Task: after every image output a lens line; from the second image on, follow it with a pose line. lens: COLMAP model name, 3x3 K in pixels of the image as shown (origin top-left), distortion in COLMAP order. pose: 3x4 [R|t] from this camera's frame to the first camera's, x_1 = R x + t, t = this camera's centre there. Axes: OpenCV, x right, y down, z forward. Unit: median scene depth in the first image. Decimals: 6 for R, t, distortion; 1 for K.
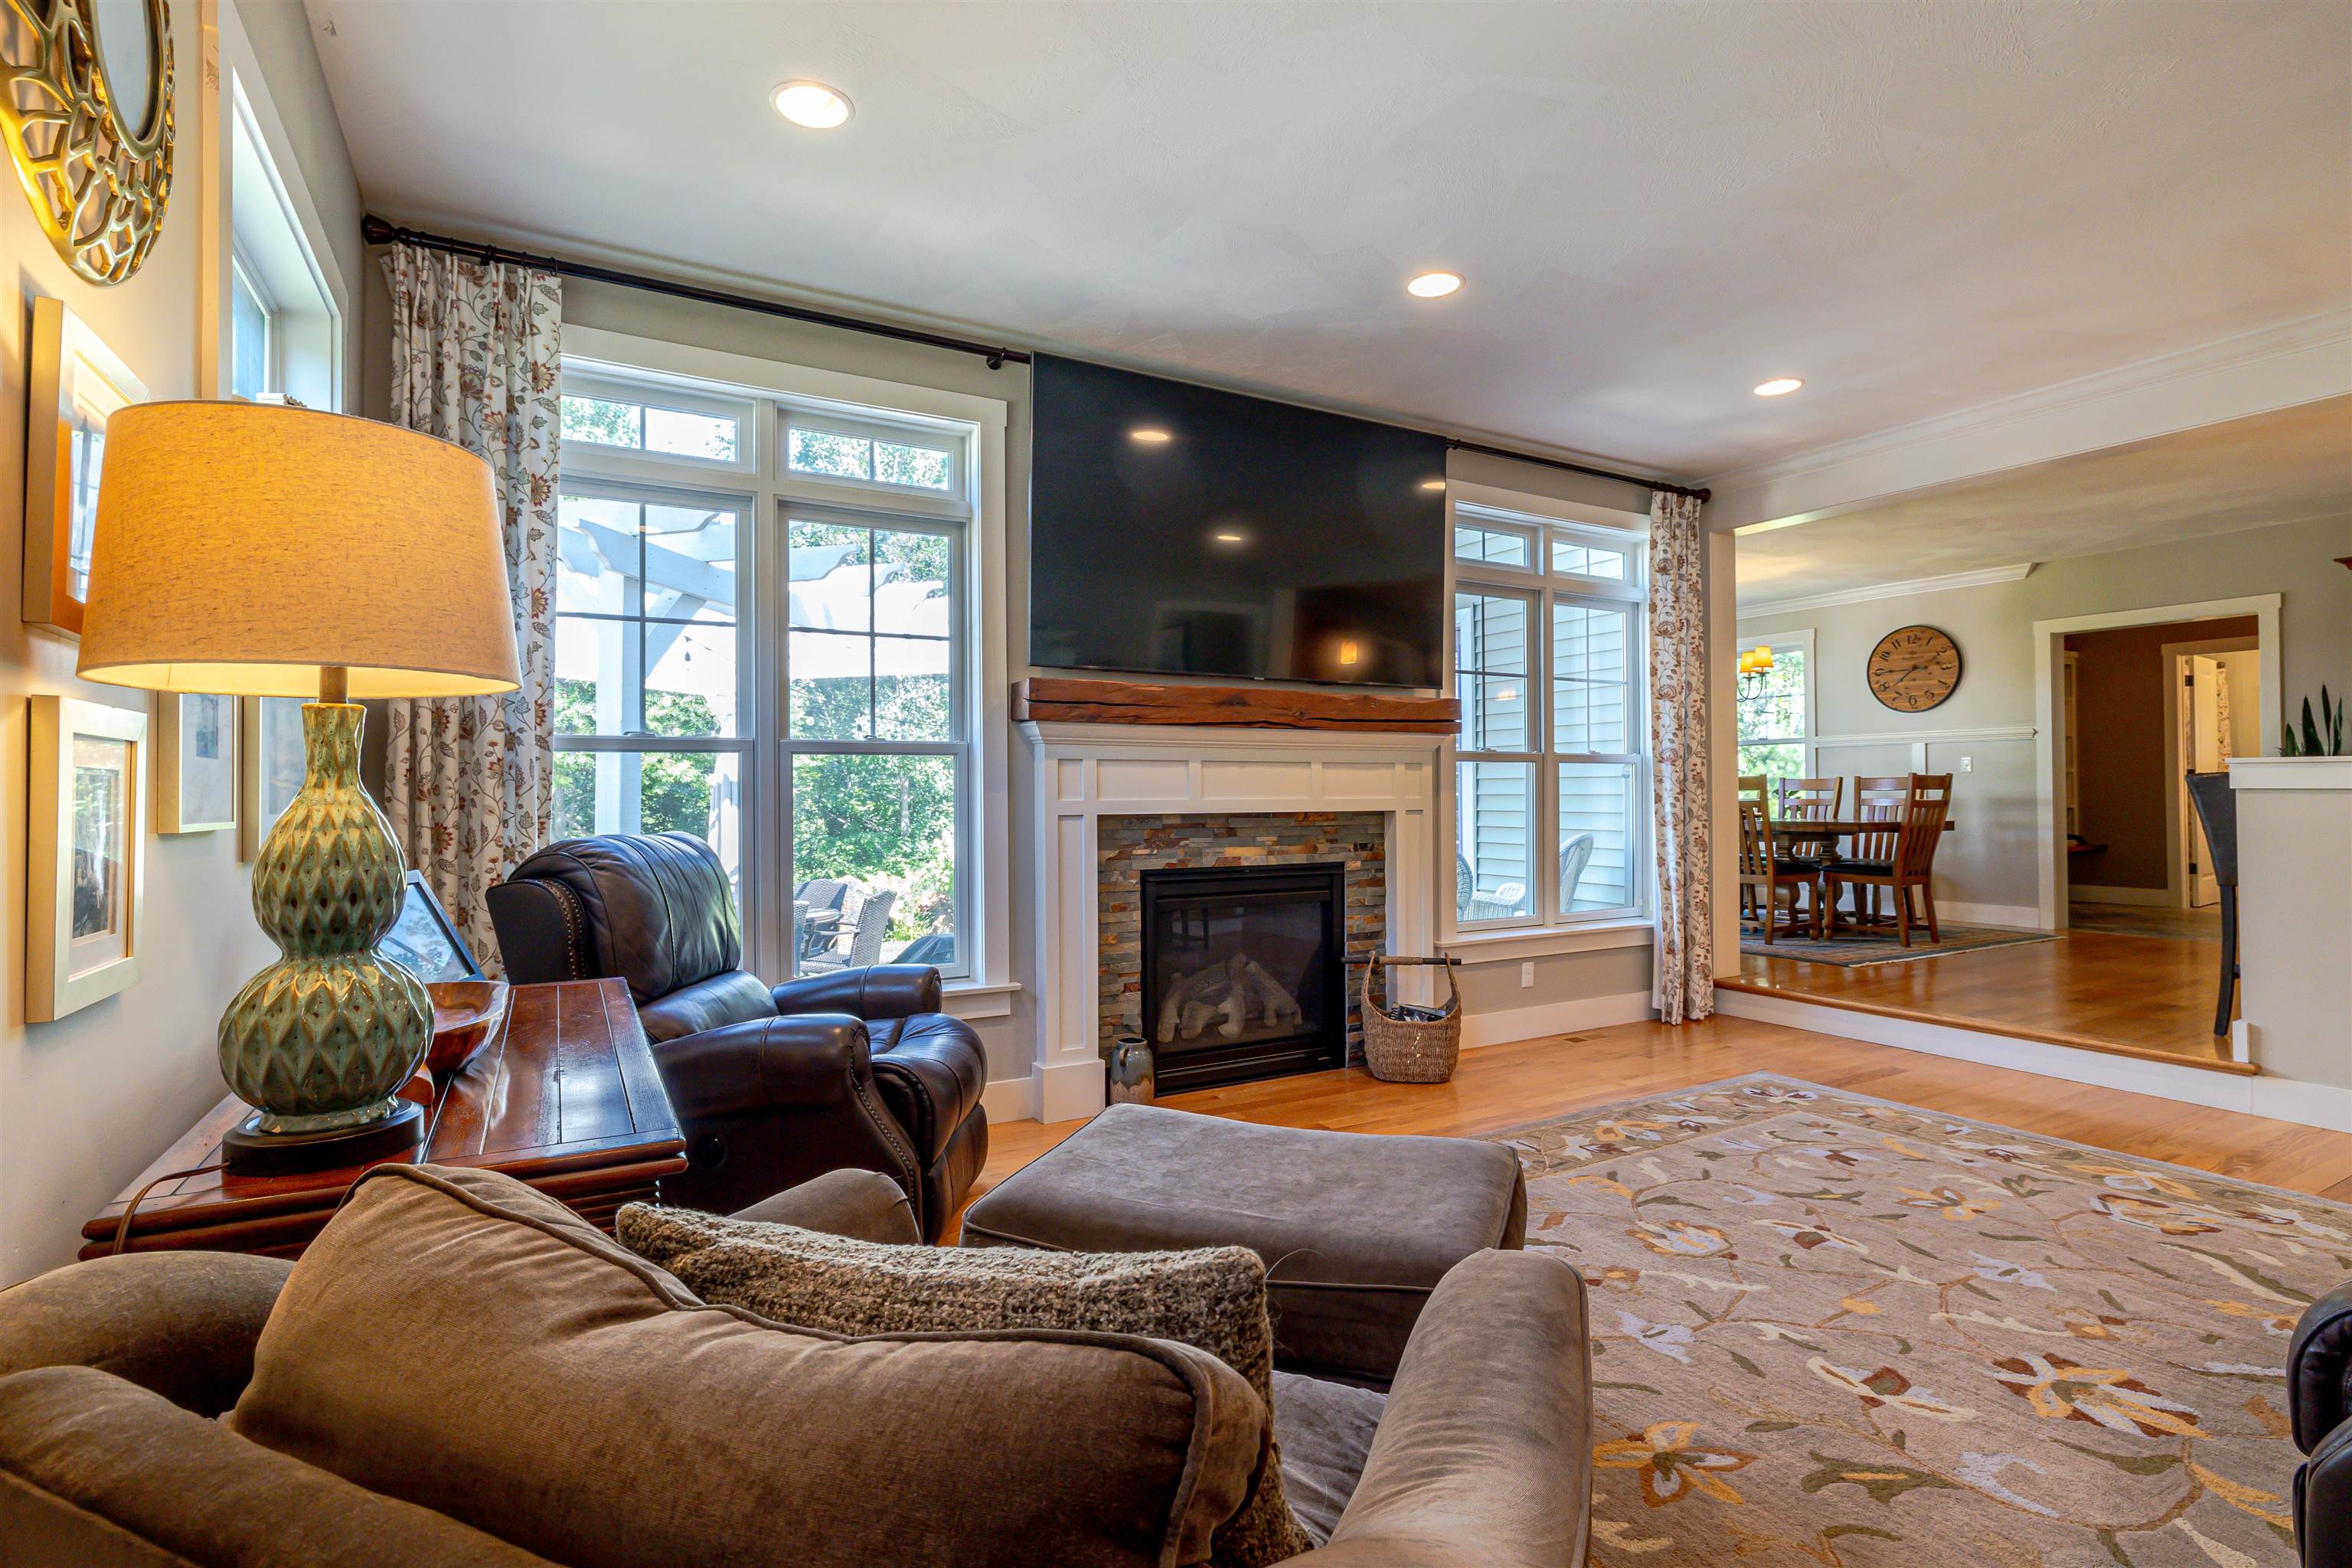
lens RADIAL K [[1102.4, 0, 1175.3], [0, 1102.4, 782.2], [0, 0, 1]] dist [0.002389, 0.000308]
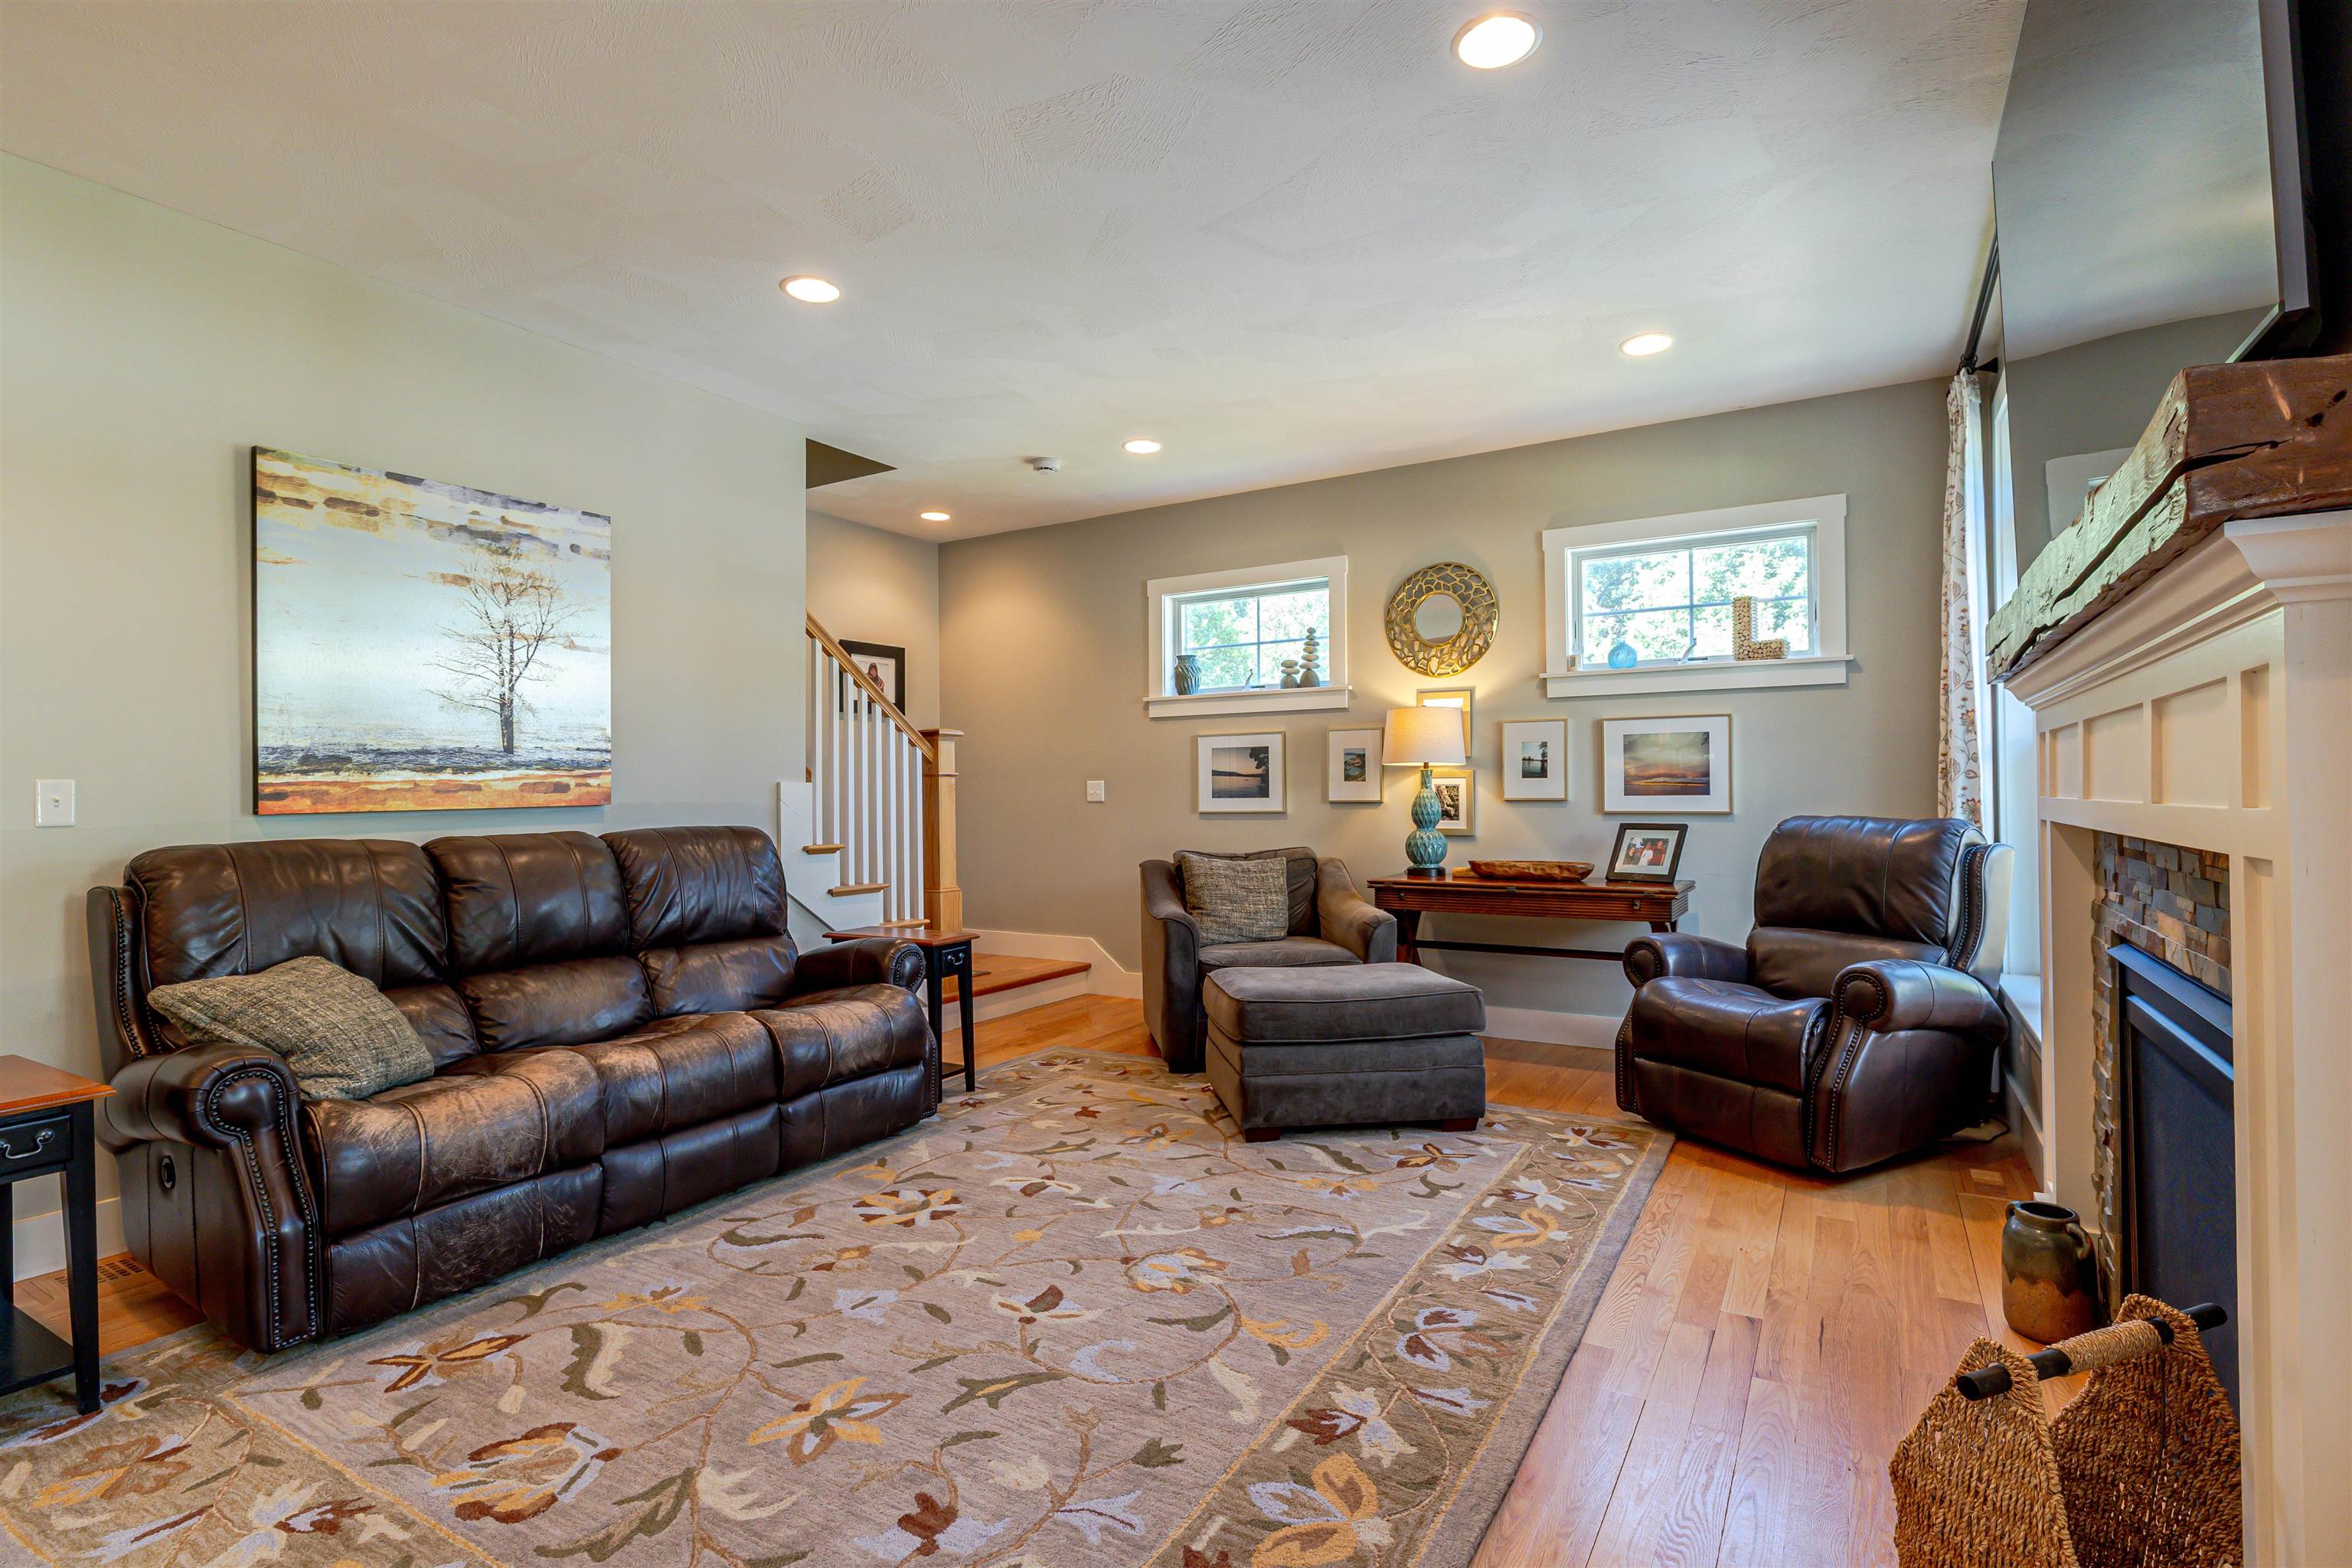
lens RADIAL K [[1102.4, 0, 1175.3], [0, 1102.4, 782.2], [0, 0, 1]] dist [0.002389, 0.000308]
pose [[-0.875331, 0.005202, -0.483496, 0.941779], [0.015521, 0.999729, -0.017343, 0.018181], [0.483275, -0.022685, -0.875175, 1.897495]]
